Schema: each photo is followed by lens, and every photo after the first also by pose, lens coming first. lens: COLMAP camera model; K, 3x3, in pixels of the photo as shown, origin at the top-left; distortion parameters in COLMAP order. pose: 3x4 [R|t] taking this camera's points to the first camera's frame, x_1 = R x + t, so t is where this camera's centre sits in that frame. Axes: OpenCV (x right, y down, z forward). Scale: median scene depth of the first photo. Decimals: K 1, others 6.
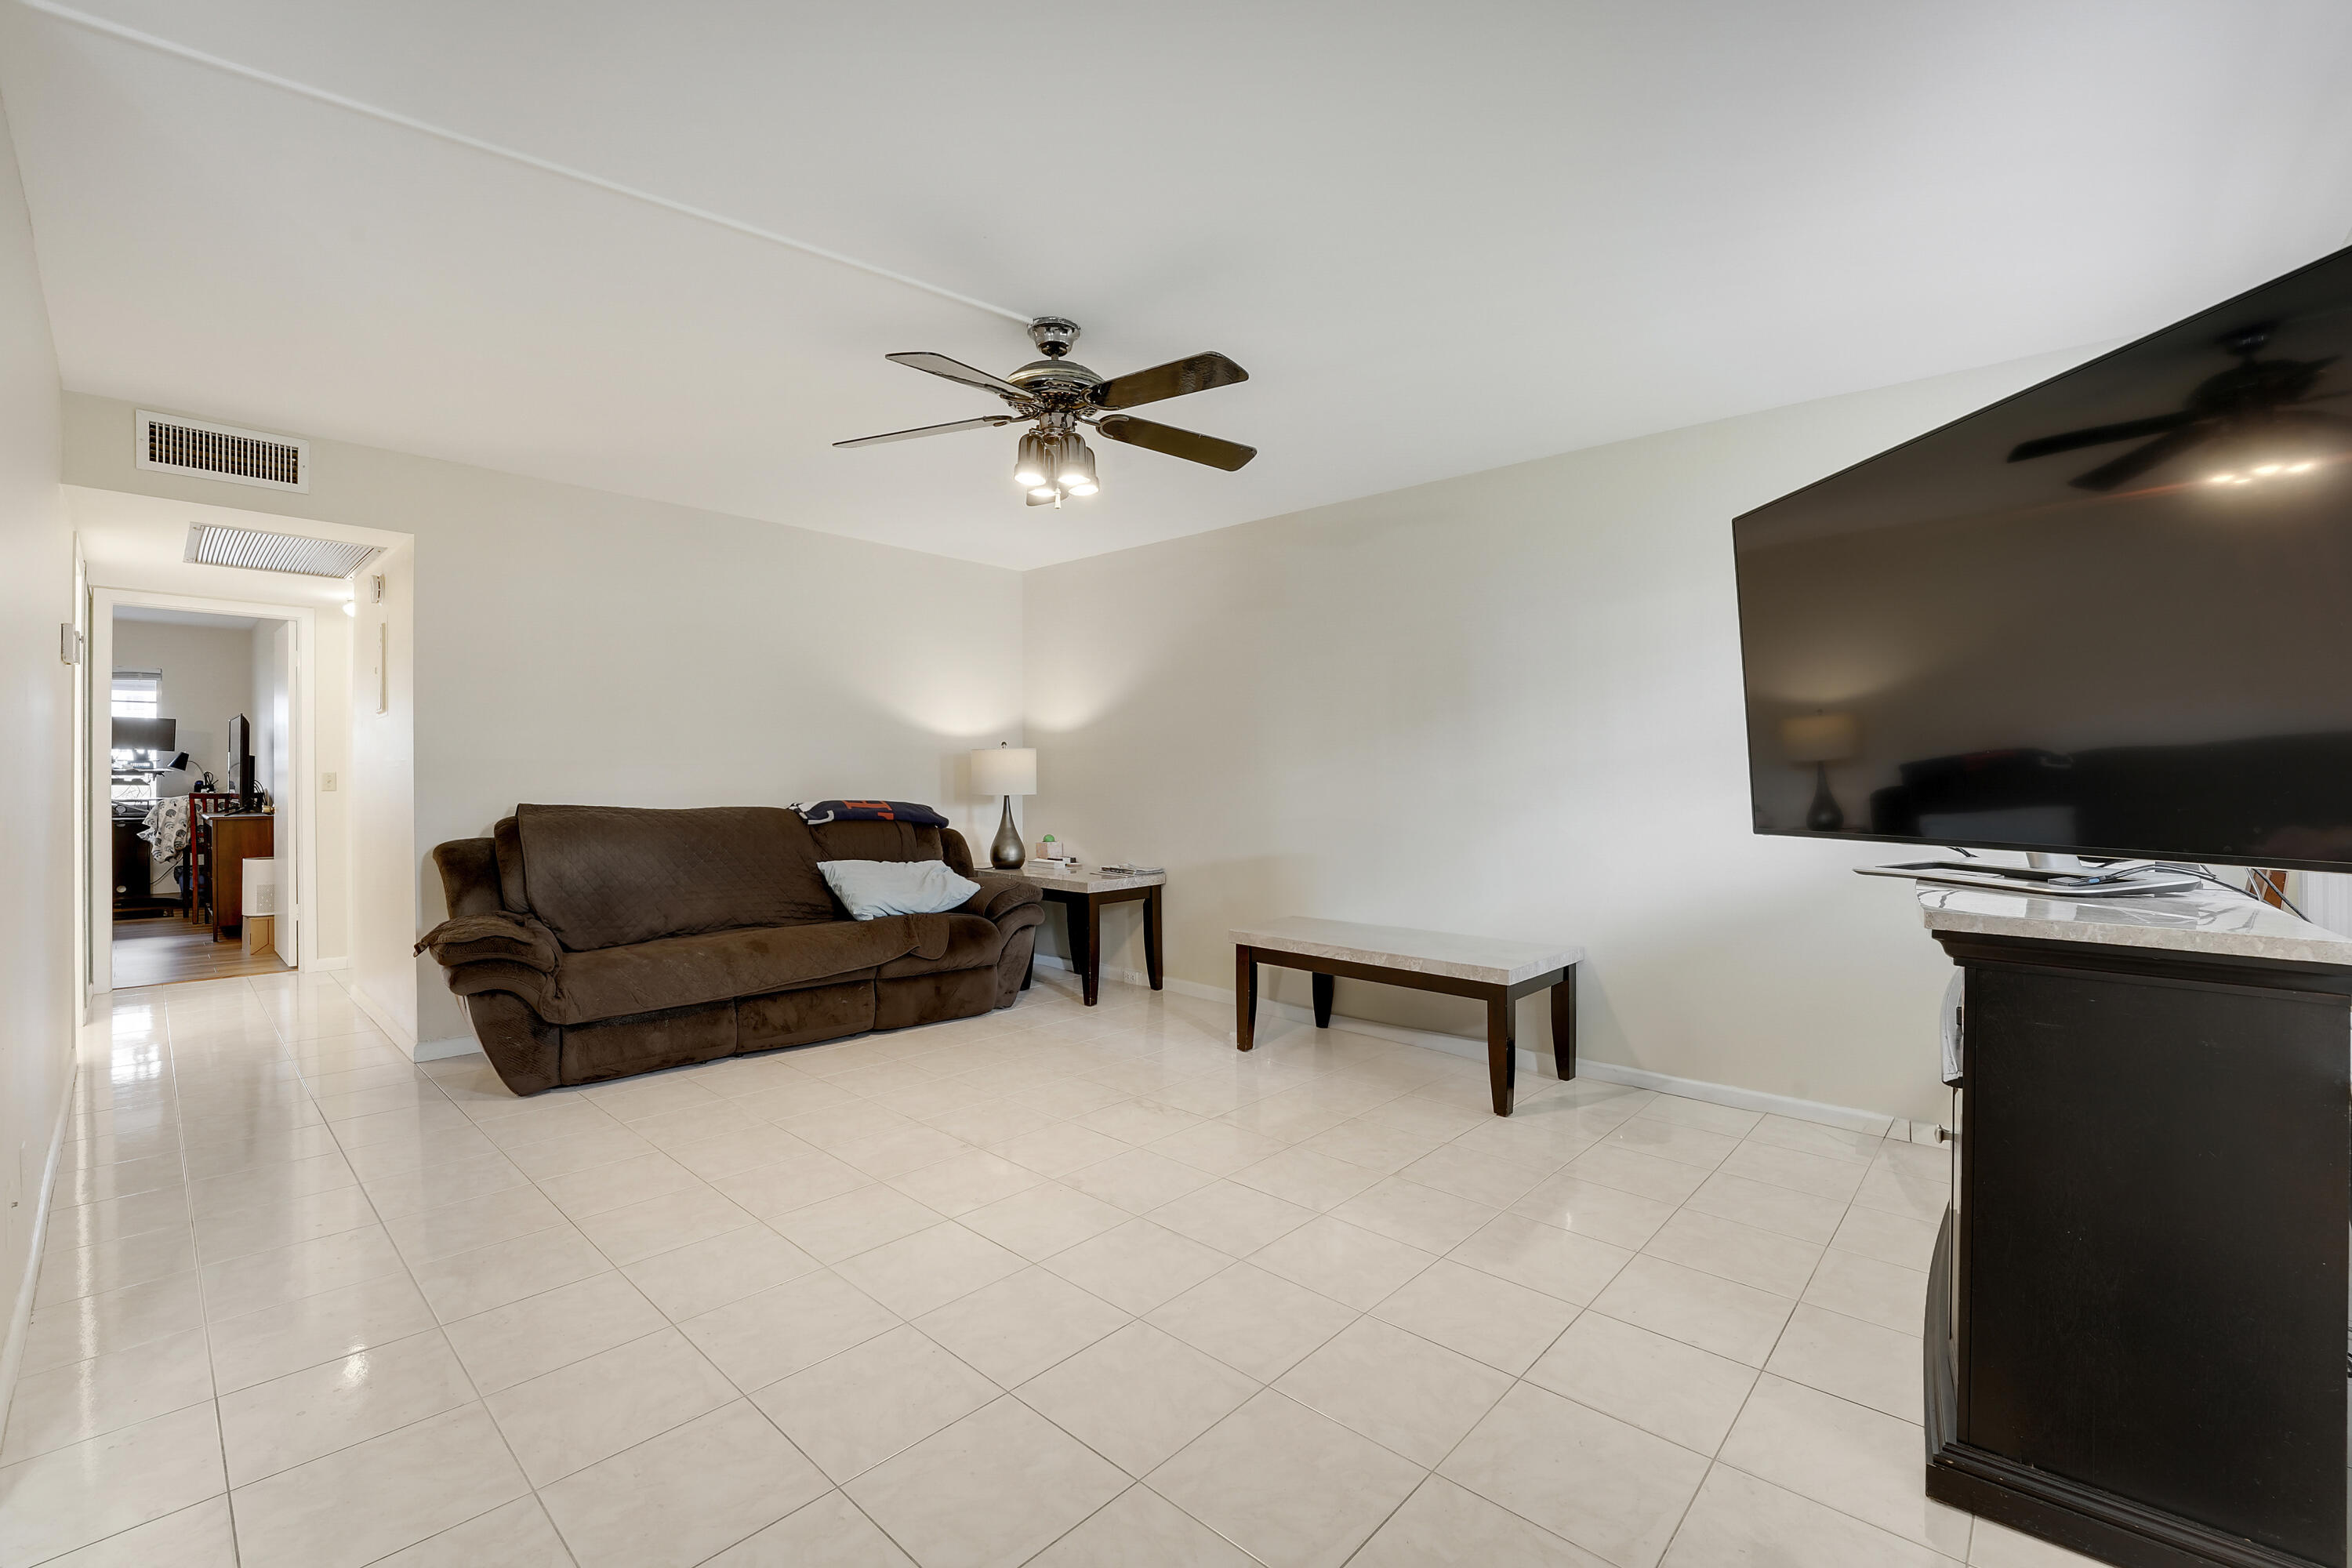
lens RADIAL K [[959.4, 0, 1160.4], [0, 959.4, 777.7], [0, 0, 1]] dist [-0.017348, 0.000373]
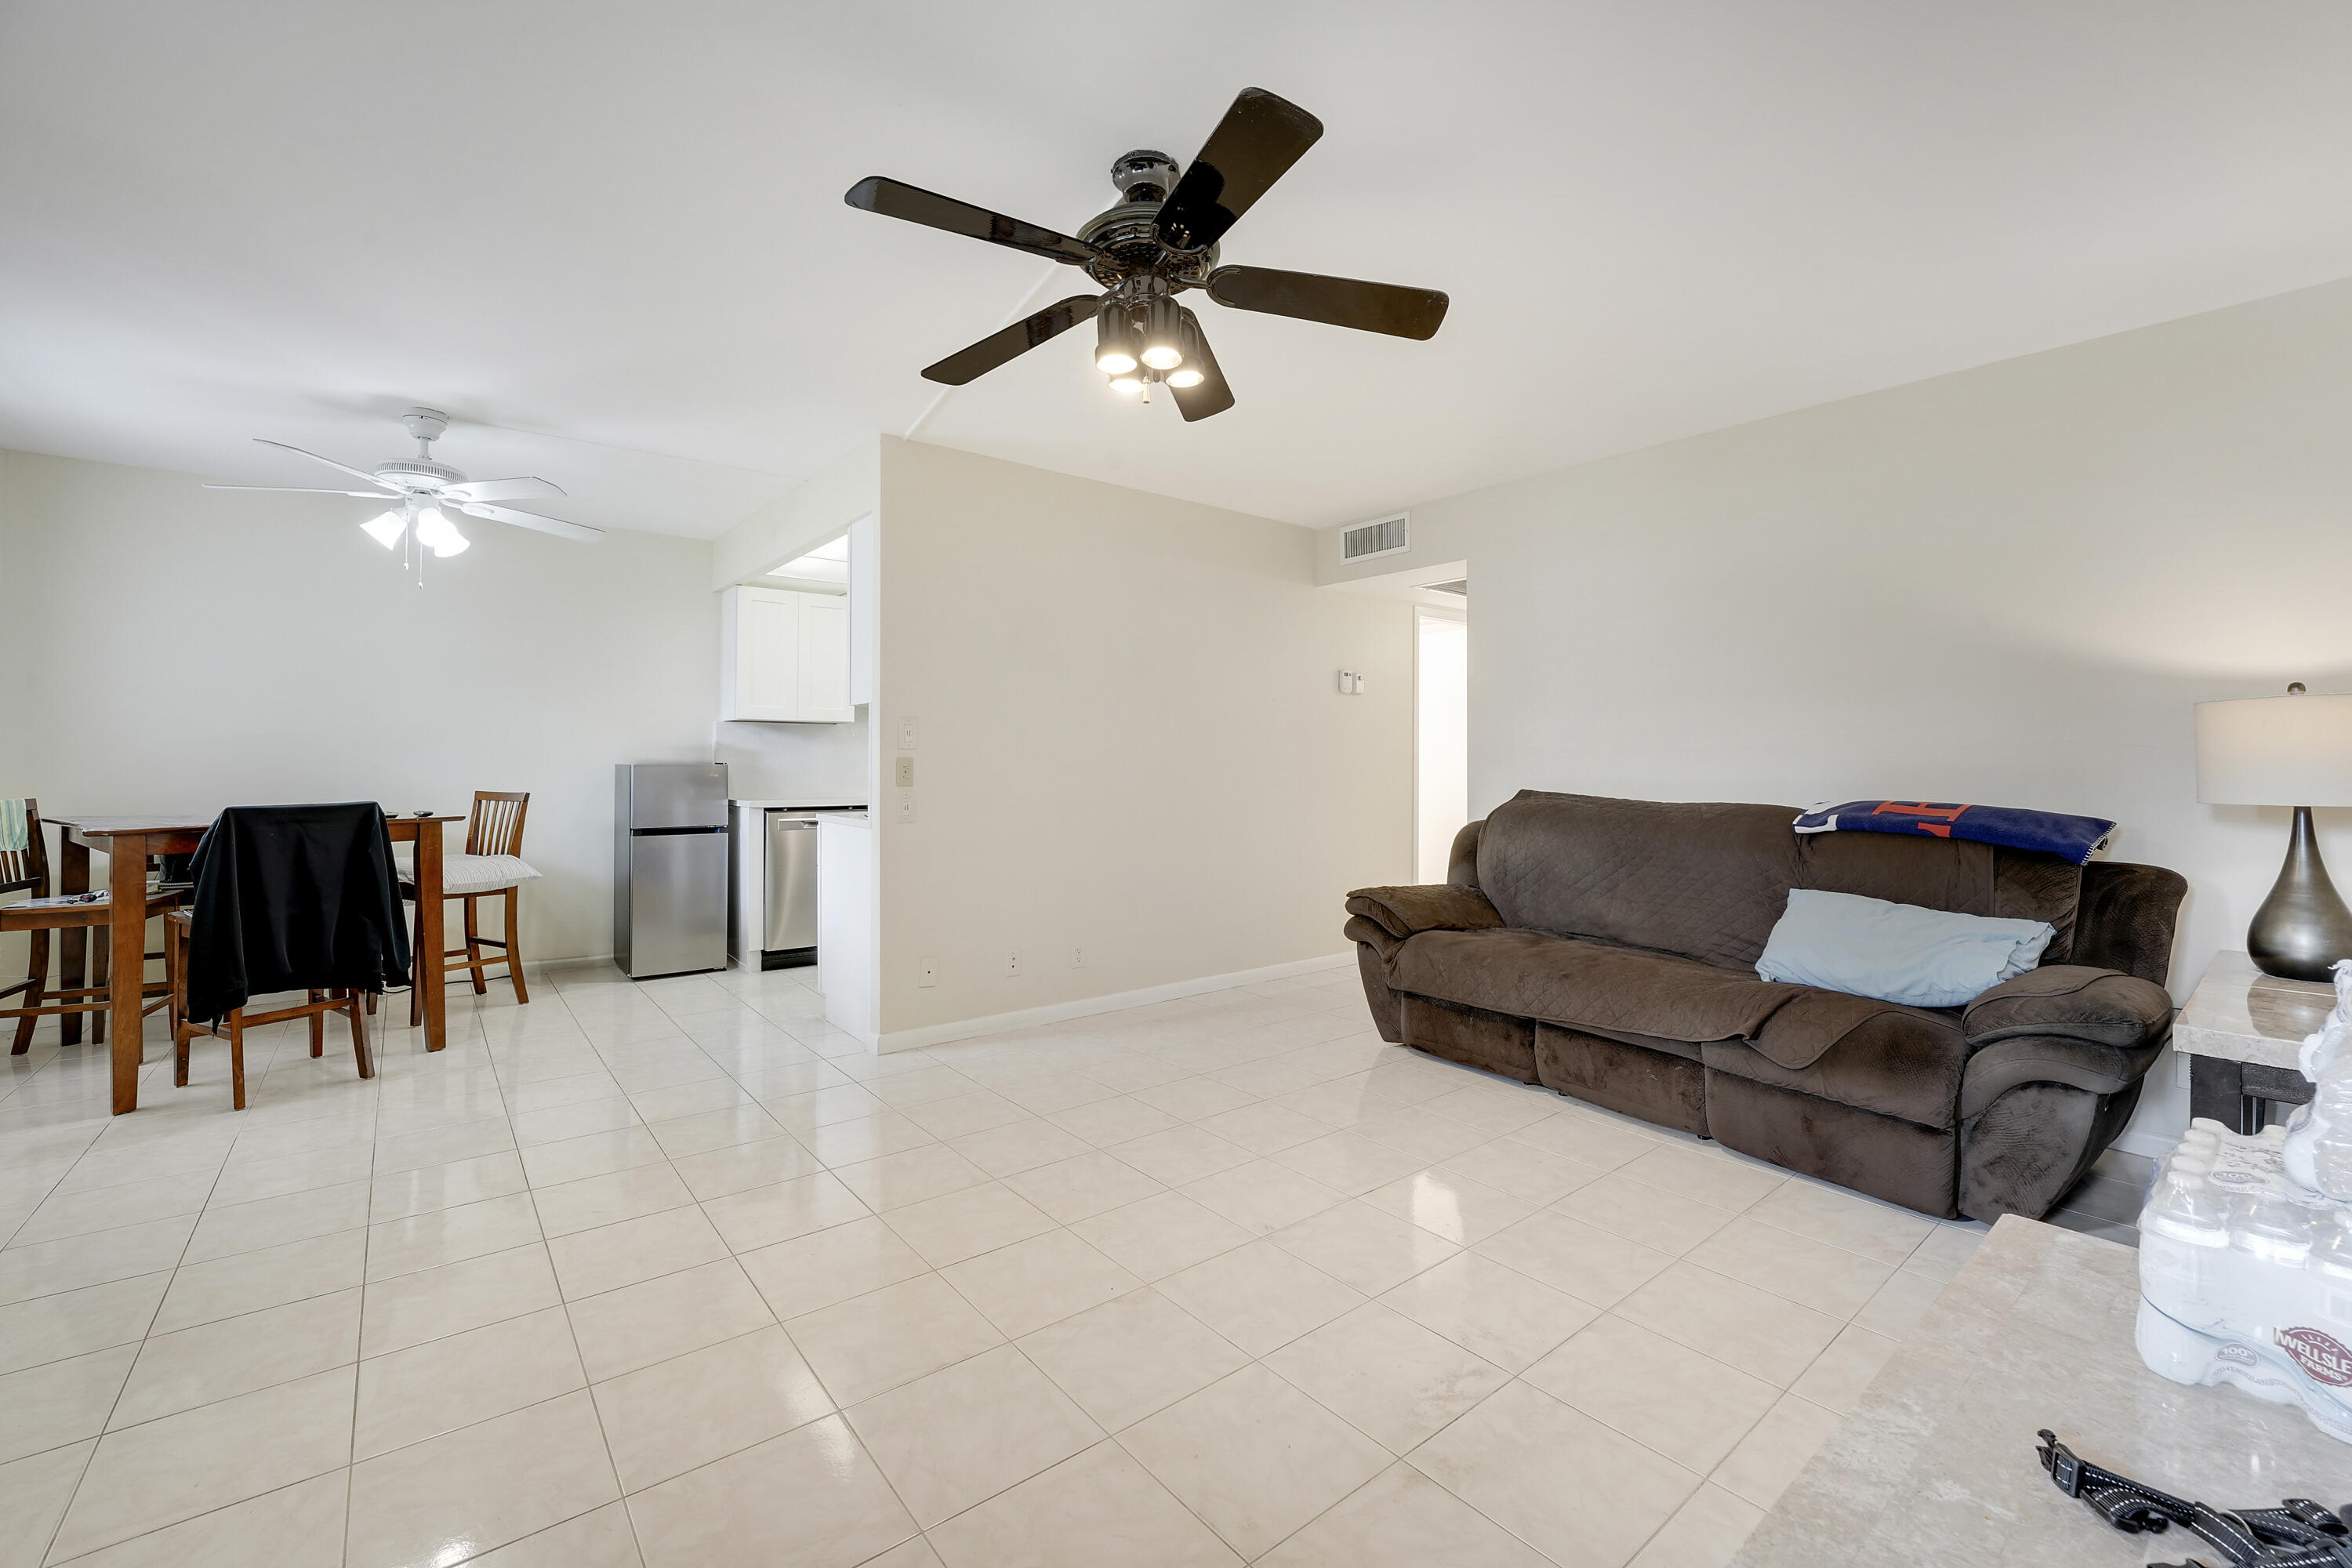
lens RADIAL K [[959.4, 0, 1171.7], [0, 959.4, 779.9], [0, 0, 1]] dist [-0.017348, 0.000373]
pose [[-0.108223, 0.009222, -0.994084, 0.425169], [-0.009274, 0.999904, 0.010285, 0.009213], [0.994083, 0.010332, -0.108127, 0.737898]]
